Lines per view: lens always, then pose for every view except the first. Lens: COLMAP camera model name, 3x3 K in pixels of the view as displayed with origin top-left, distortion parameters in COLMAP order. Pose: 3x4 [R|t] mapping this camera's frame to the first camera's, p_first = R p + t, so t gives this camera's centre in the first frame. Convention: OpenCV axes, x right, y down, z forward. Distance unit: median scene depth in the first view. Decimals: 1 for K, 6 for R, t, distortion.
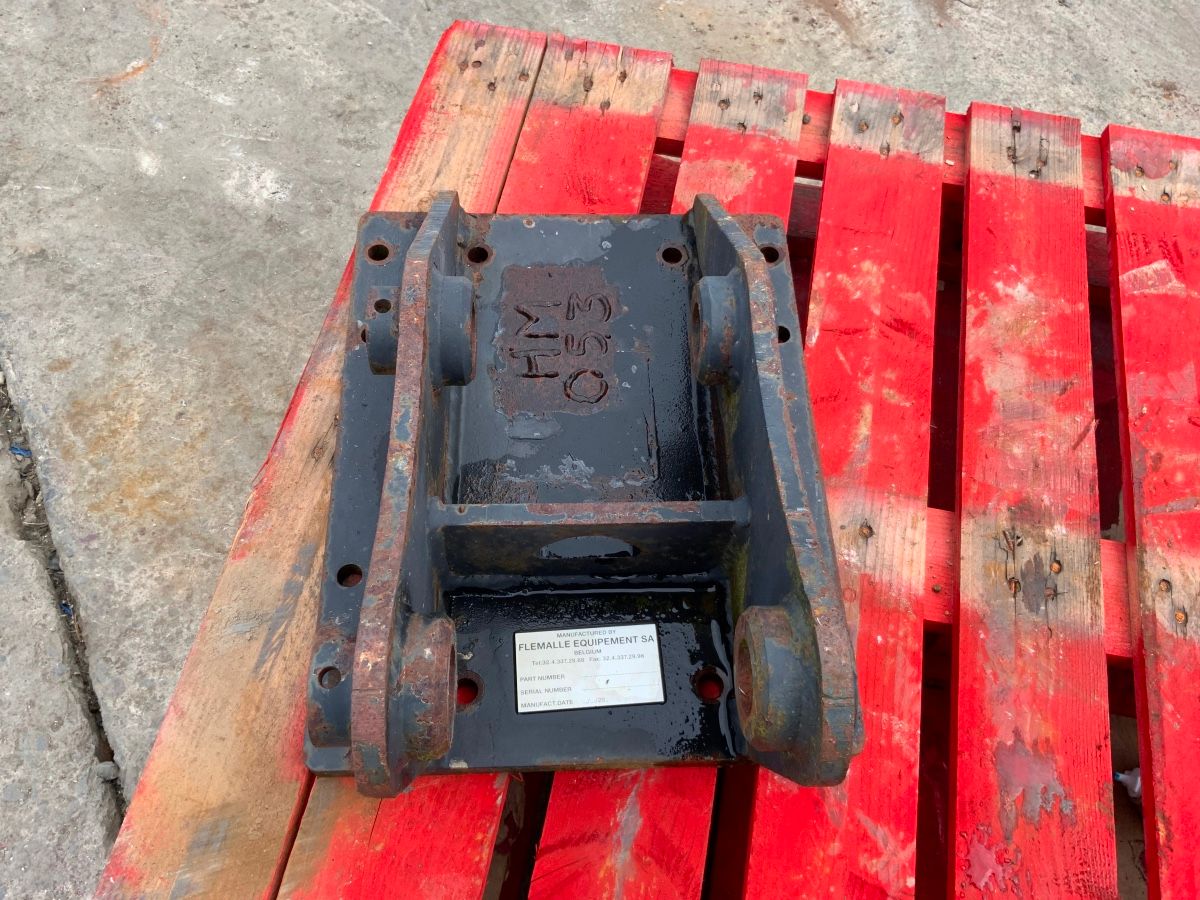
lens RADIAL K [[997.9, 0, 605.9], [0, 997.9, 452.5], [0, 0, 1]] dist [0.096873, -0.212490]
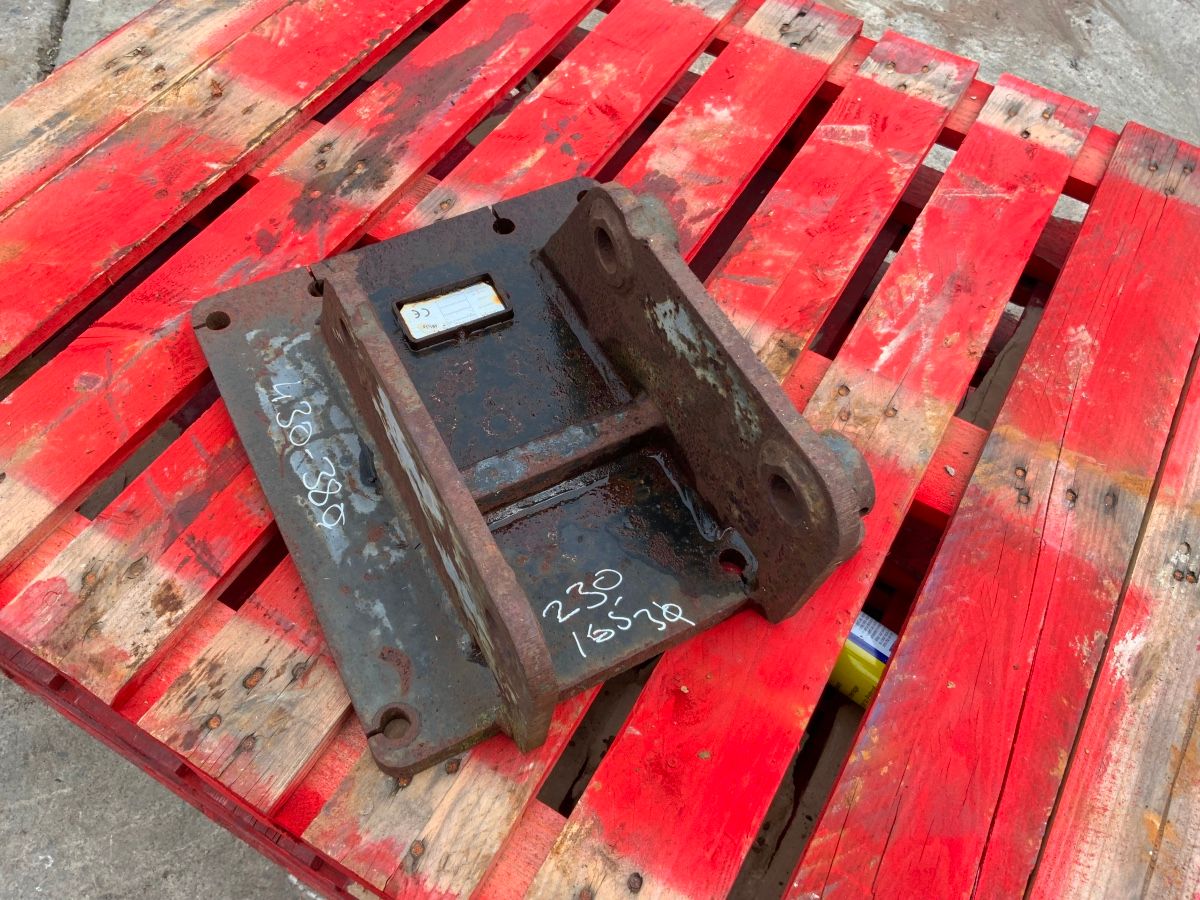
lens RADIAL K [[997.9, 0, 605.9], [0, 997.9, 452.5], [0, 0, 1]] dist [0.096873, -0.212490]
pose [[0.942885, 0.285574, -0.171506, 0.614105], [-0.301962, 0.950120, -0.078048, 0.348378], [0.140663, 0.125379, 0.982087, -0.098107]]
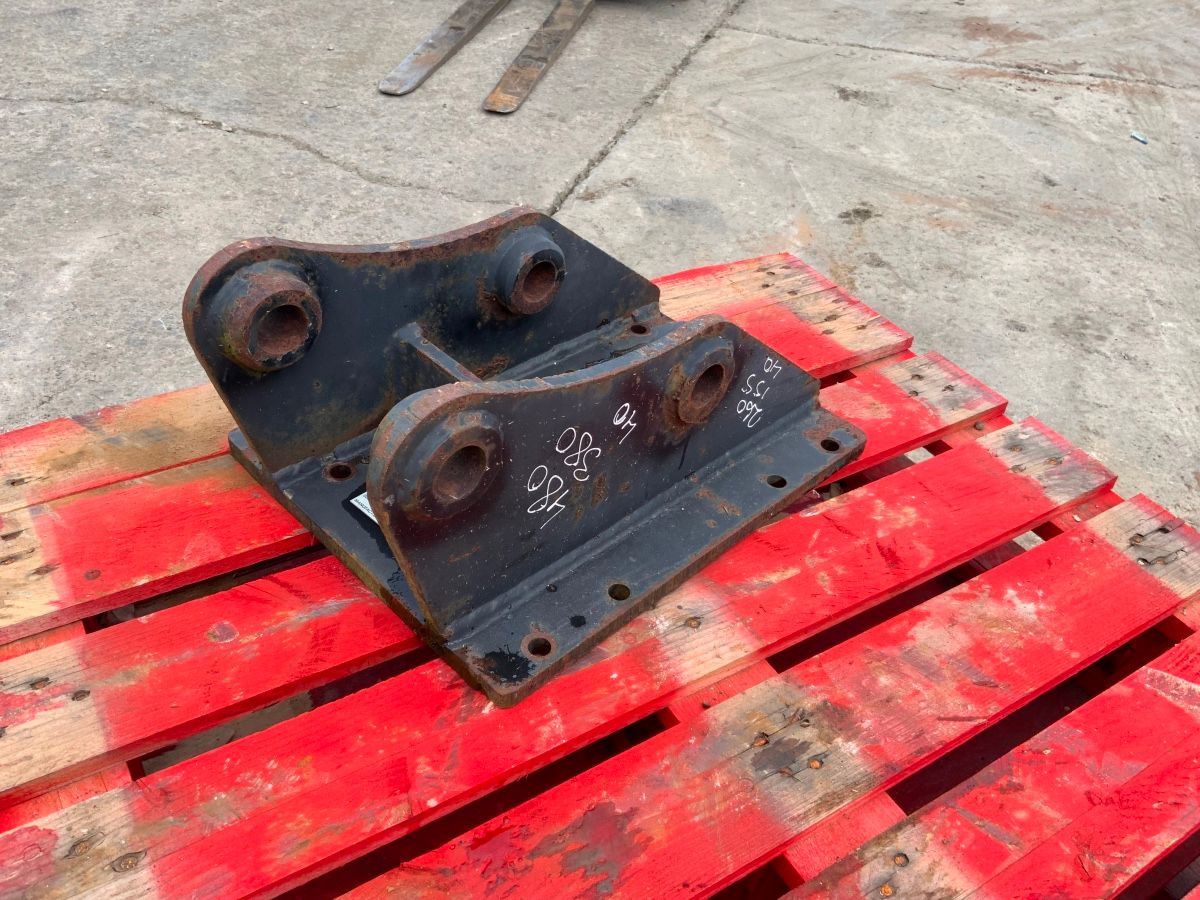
lens RADIAL K [[999.8, 0, 600.0], [0, 999.8, 450.0], [0, 0, 1]] dist [0.067515, -0.146549]
pose [[0.681532, 0.479992, -0.552378, 0.611296], [-0.673480, 0.706672, -0.216883, 0.217431], [0.286248, 0.519828, 0.804886, 0.051061]]
